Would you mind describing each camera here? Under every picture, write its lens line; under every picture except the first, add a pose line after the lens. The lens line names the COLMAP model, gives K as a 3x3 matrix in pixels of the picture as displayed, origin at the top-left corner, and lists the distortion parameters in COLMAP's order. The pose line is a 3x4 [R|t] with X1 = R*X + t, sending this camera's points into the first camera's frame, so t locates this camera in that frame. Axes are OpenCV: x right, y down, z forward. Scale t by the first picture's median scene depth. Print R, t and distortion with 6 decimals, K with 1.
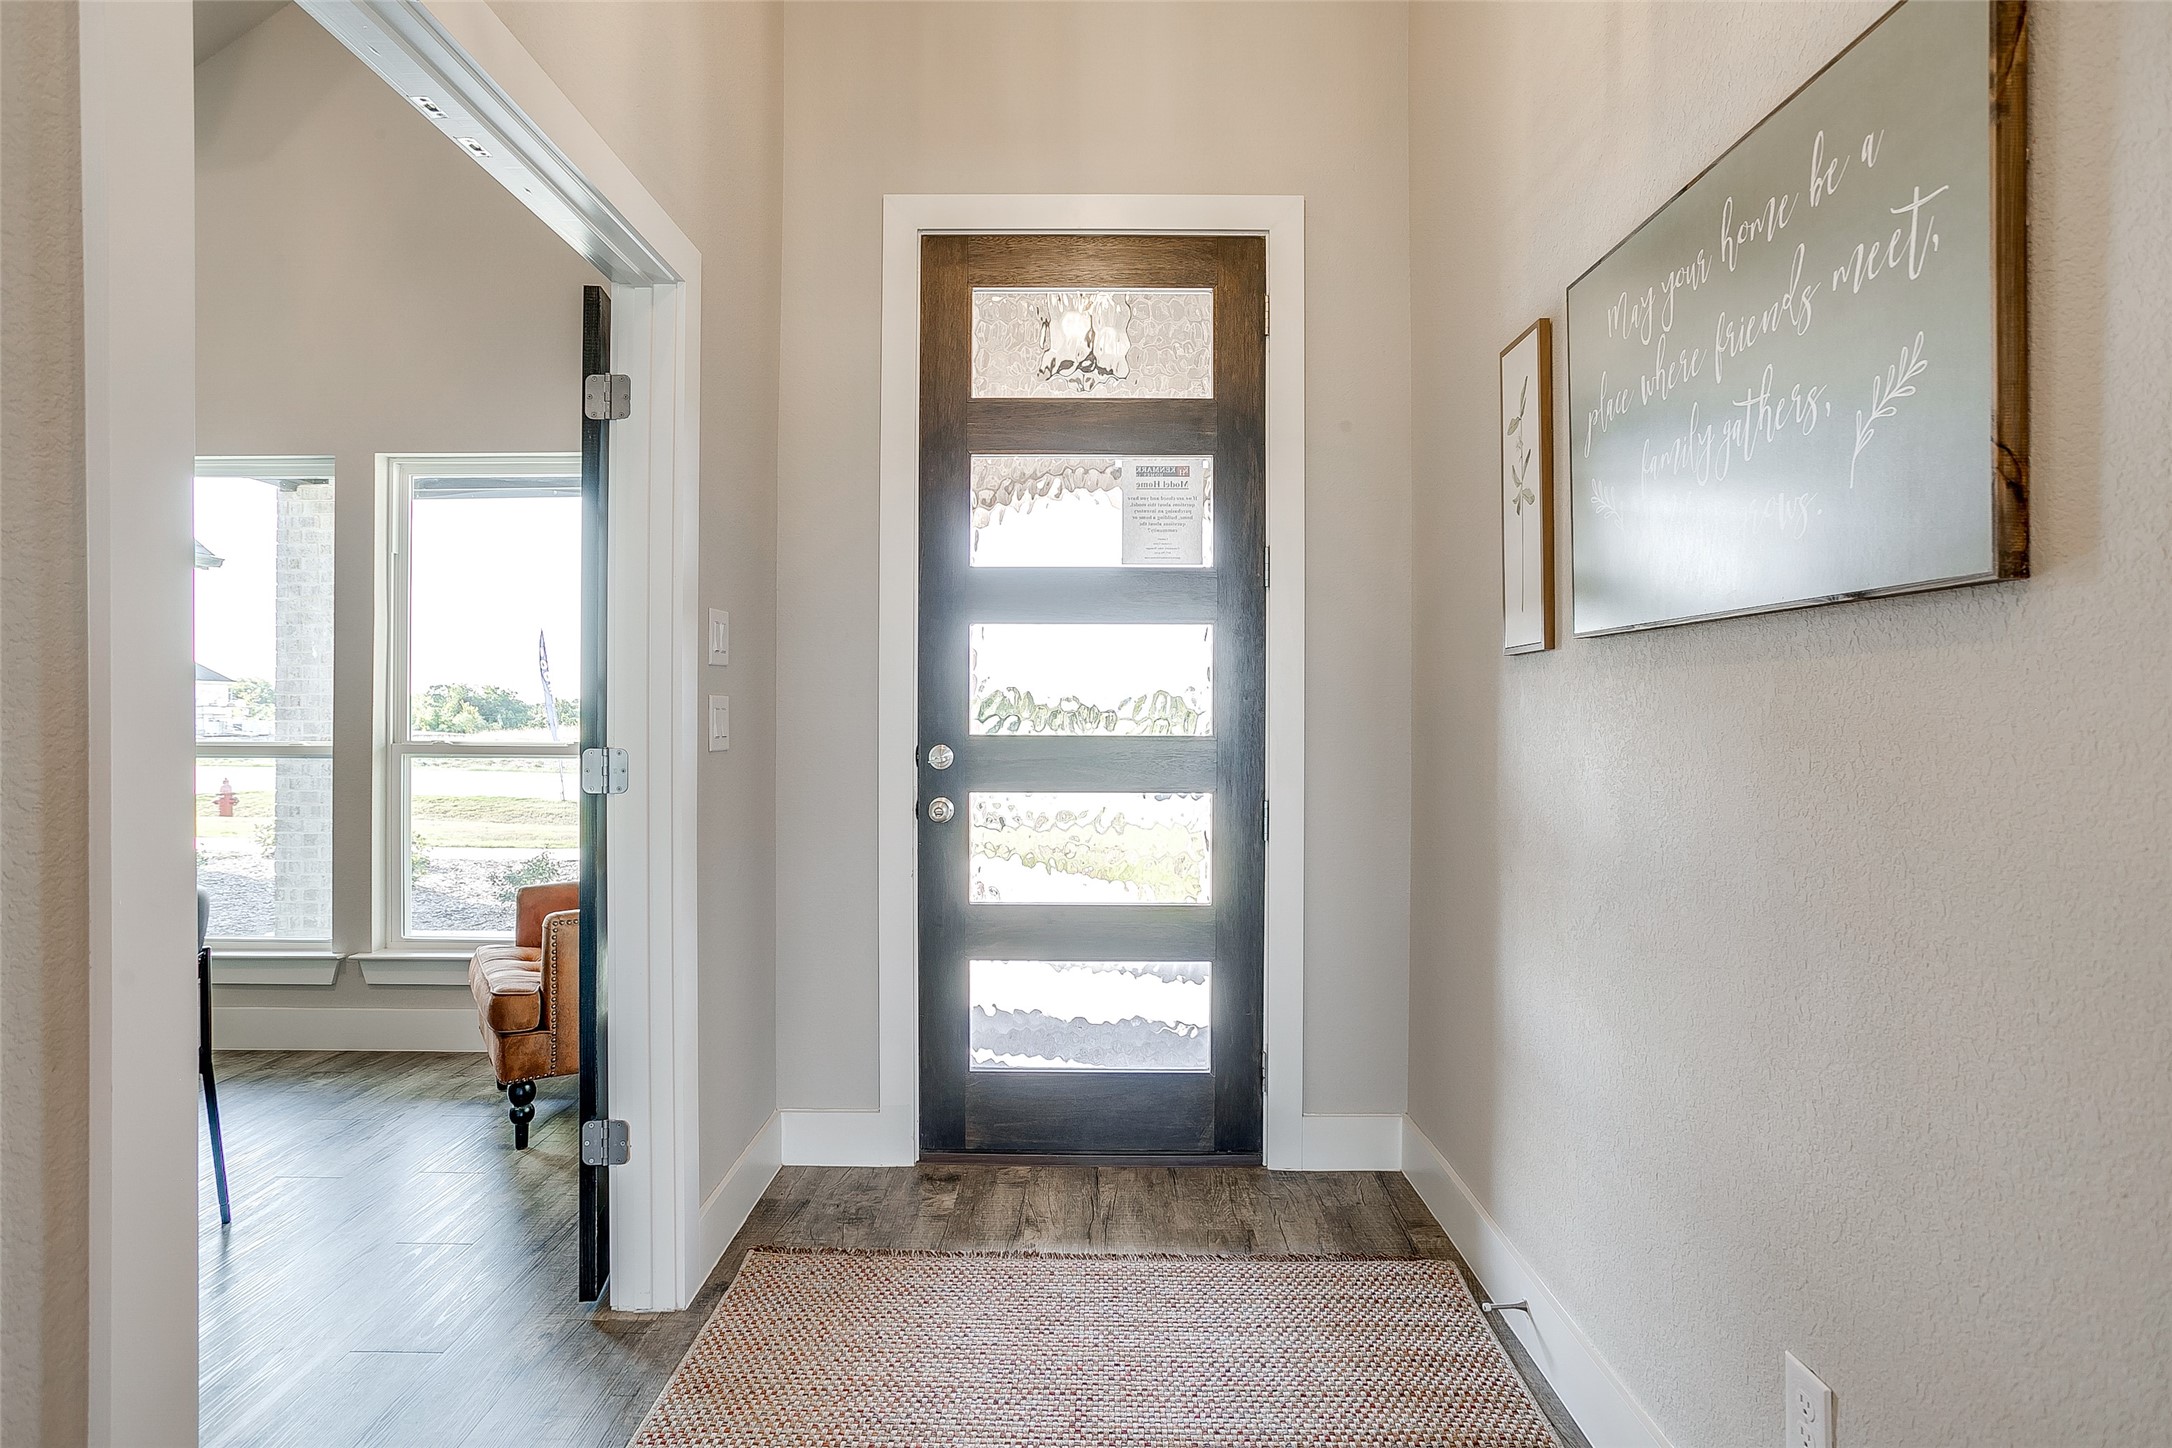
lens RADIAL K [[1146.3, 0, 1089.2], [0, 1146.3, 726.6], [0, 0, 1]] dist [0.000090, 0.000276]
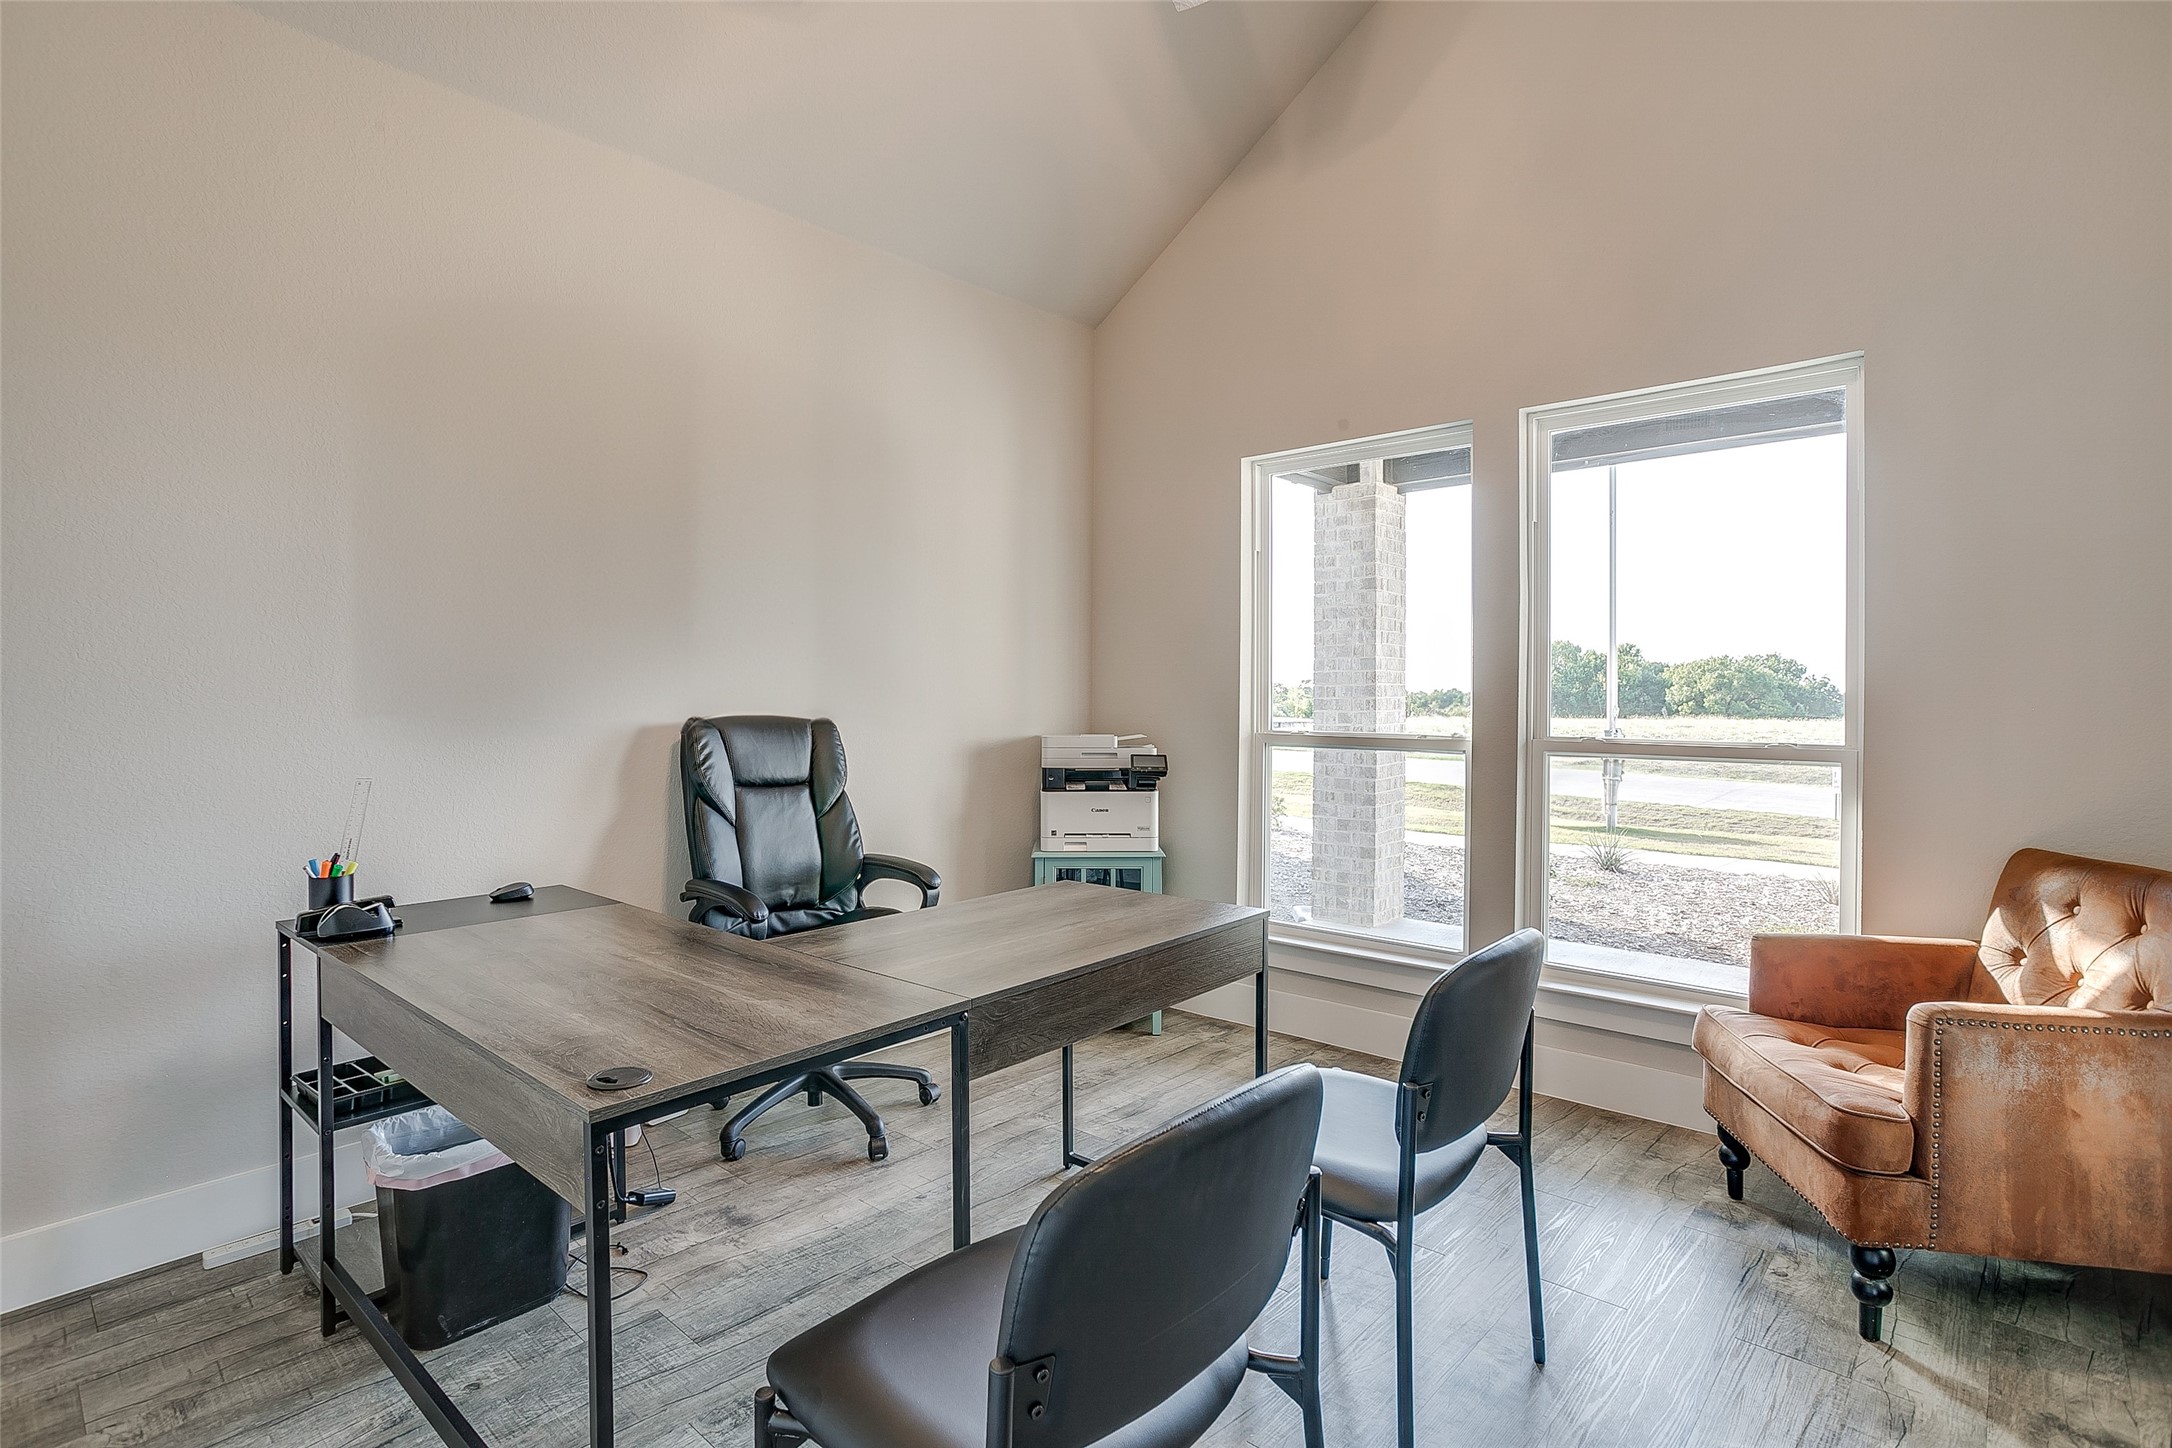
lens RADIAL K [[1065.3, 0, 1078.1], [0, 1065.3, 724.3], [0, 0, 1]] dist [-0.016415, 0.004401]
pose [[0.752778, 0.008422, -0.658220, -0.440341], [-0.002581, 0.999948, 0.009843, -0.003198], [0.658269, -0.005711, 0.752761, 0.219220]]
